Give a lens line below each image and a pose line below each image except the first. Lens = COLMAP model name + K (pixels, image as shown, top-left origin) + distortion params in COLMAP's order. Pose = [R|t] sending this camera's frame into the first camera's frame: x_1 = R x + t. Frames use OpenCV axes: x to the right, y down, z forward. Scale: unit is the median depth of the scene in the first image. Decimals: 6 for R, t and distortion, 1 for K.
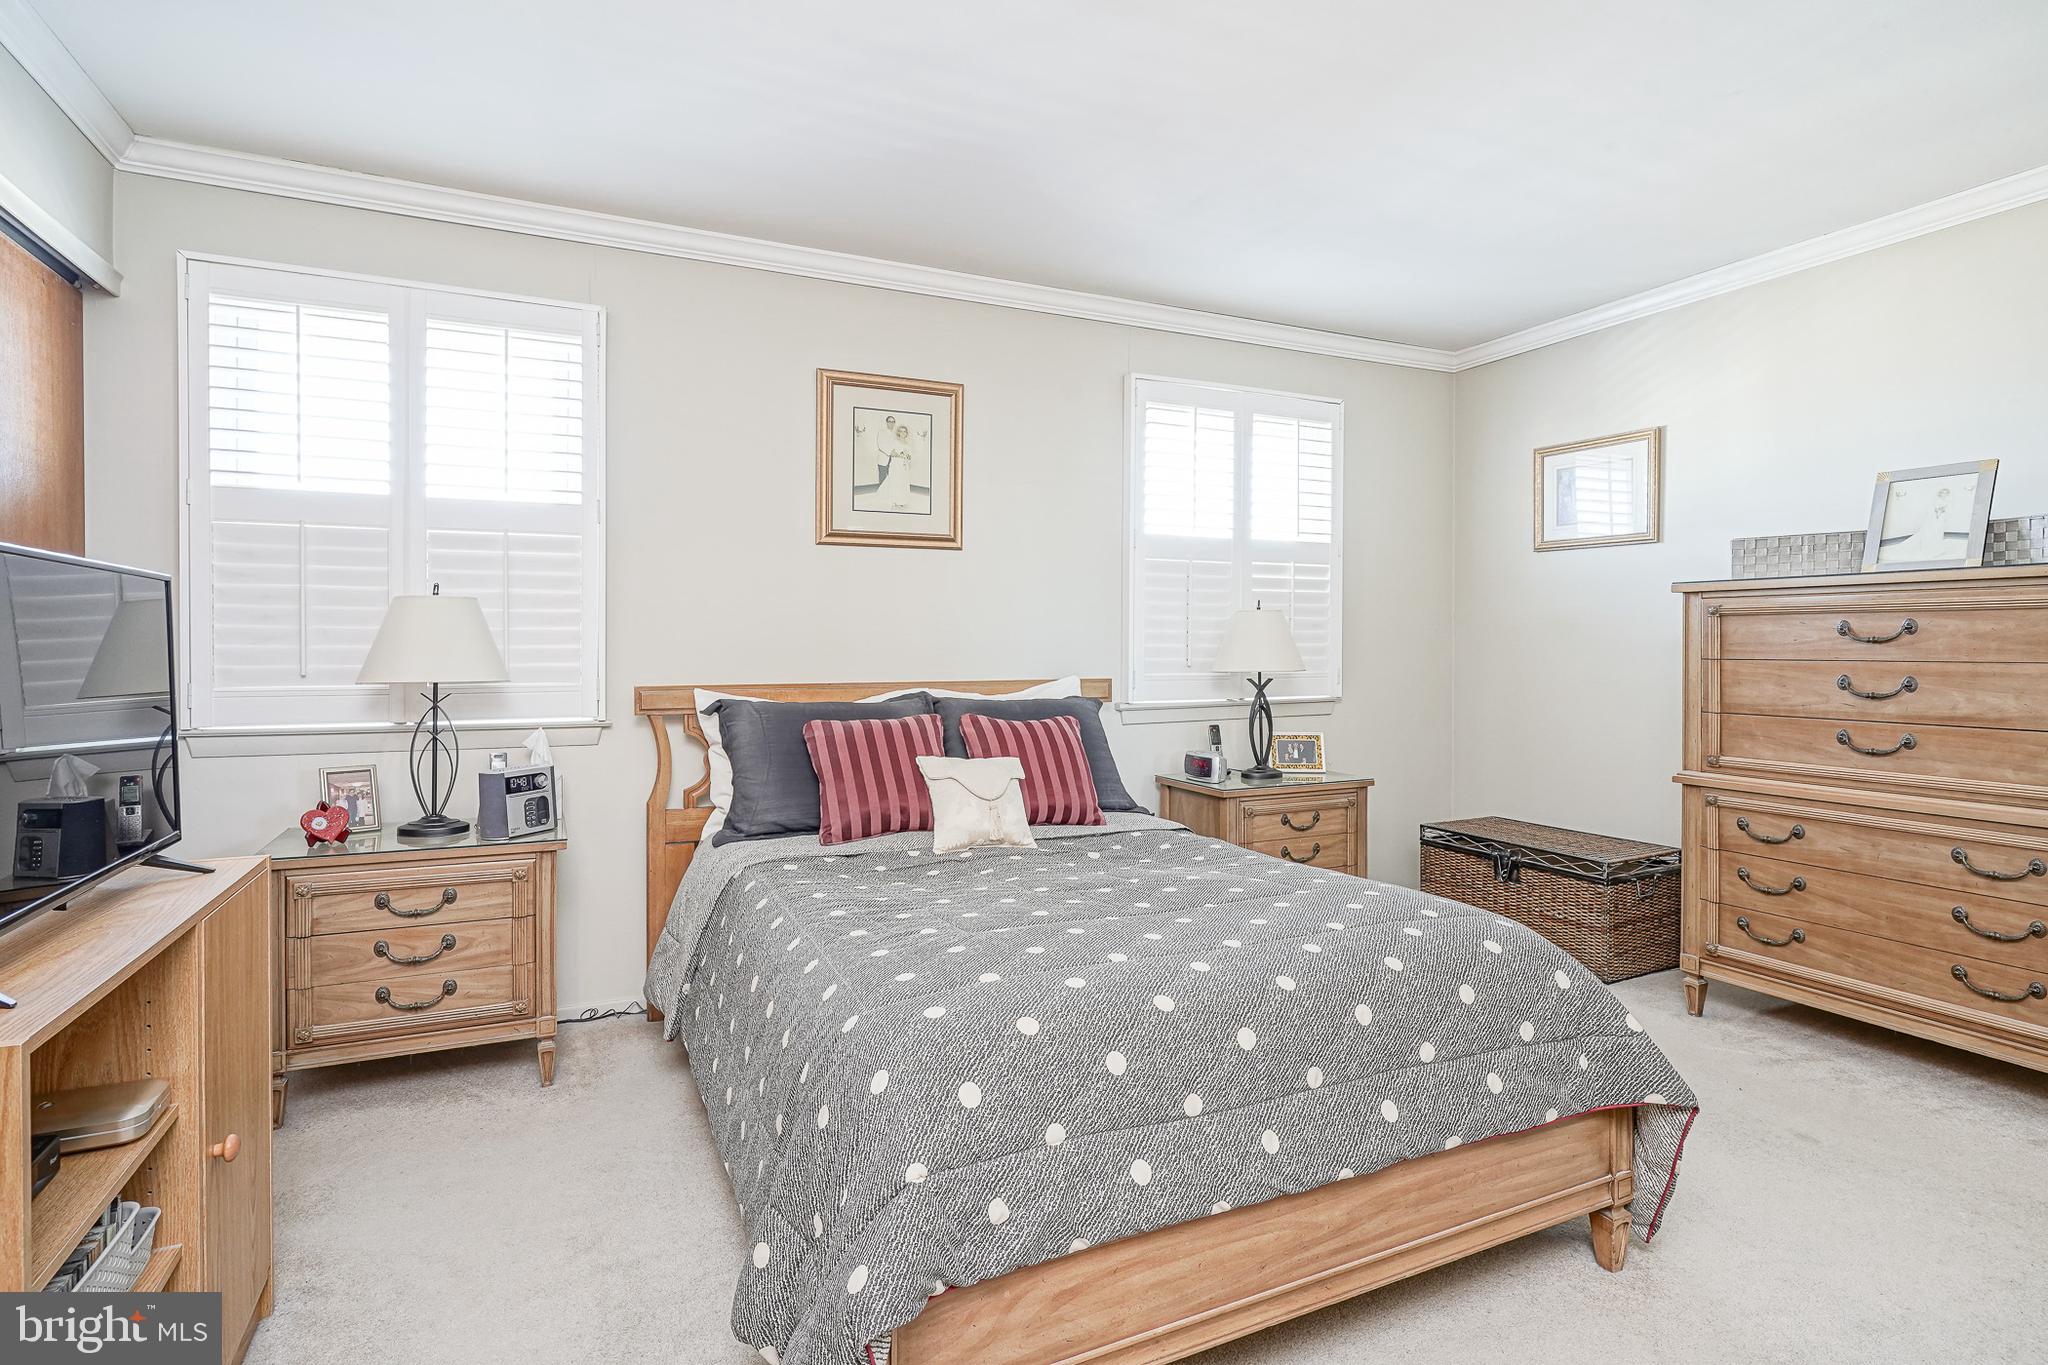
lens RADIAL K [[1008.7, 0, 1016.0], [0, 1008.7, 632.6], [0, 0, 1]] dist [-0.012100, 0.006576]
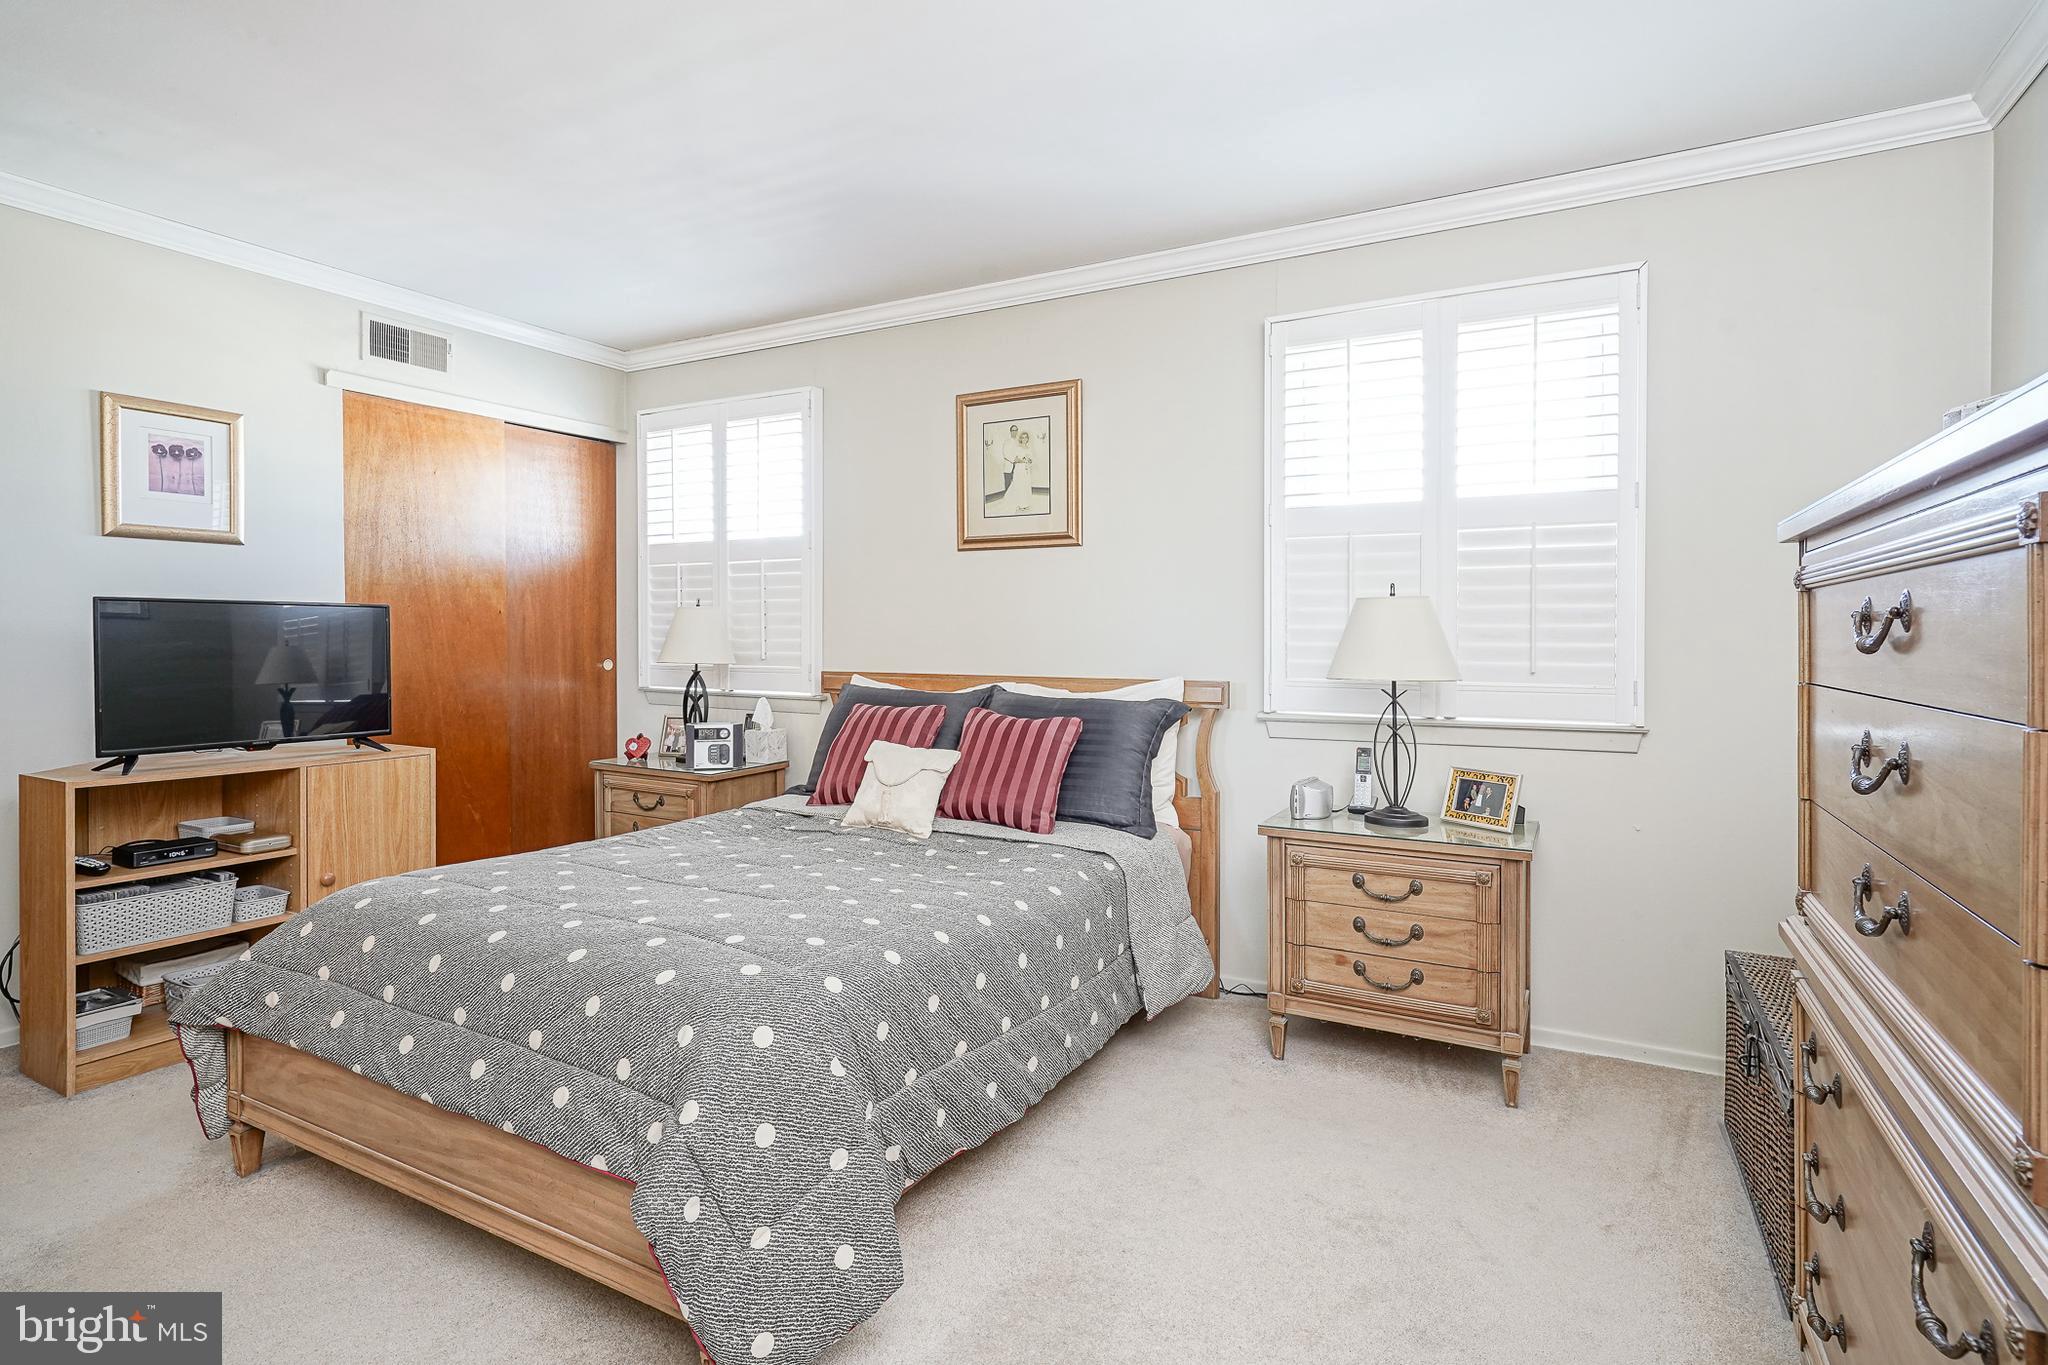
lens RADIAL K [[1008.7, 0, 1051.9], [0, 1008.7, 641.0], [0, 0, 1]] dist [-0.012100, 0.006576]
pose [[0.606407, 0.002525, -0.795150, 0.741552], [0.001067, 0.999991, 0.003989, 0.007666], [0.795154, -0.003268, 0.606399, 0.389732]]
